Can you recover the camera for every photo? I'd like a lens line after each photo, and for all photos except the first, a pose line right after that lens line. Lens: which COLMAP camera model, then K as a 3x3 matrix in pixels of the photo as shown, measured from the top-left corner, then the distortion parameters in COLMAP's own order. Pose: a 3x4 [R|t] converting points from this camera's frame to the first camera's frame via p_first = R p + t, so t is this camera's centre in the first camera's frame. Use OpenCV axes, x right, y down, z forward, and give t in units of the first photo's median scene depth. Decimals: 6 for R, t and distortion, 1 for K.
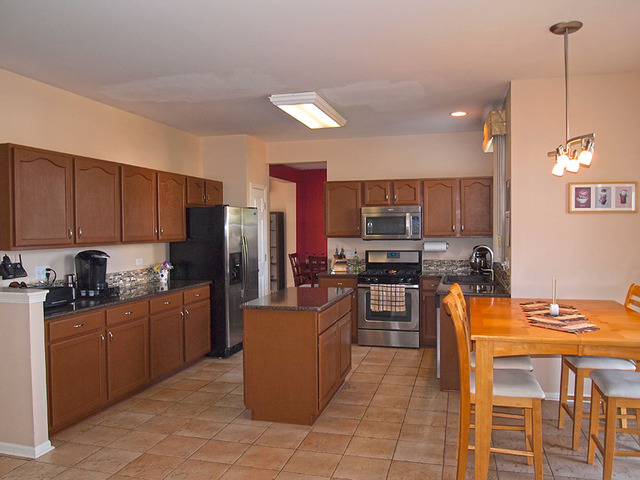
lens RADIAL K [[507.8, 0, 320.0], [0, 507.8, 240.0], [0, 0, 1]] dist [-0.007439, -0.000600]
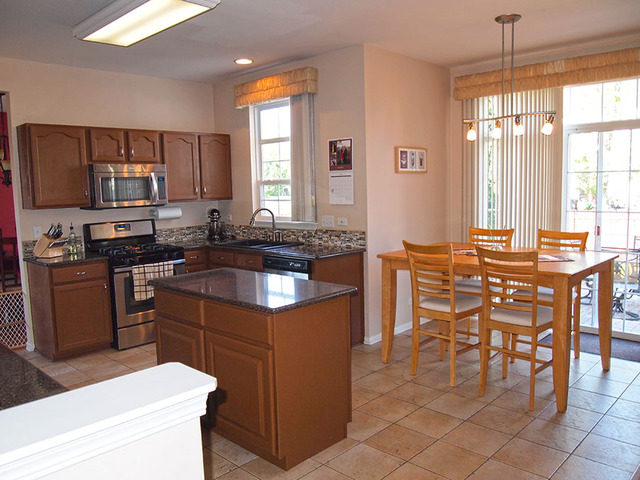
lens RADIAL K [[507.8, 0, 320.0], [0, 507.8, 240.0], [0, 0, 1]] dist [-0.007439, -0.000600]
pose [[0.502873, -0.100226, 0.858530, -0.394766], [0.043672, 0.994932, 0.090569, -0.008270], [-0.863257, -0.008050, 0.504701, 0.366765]]
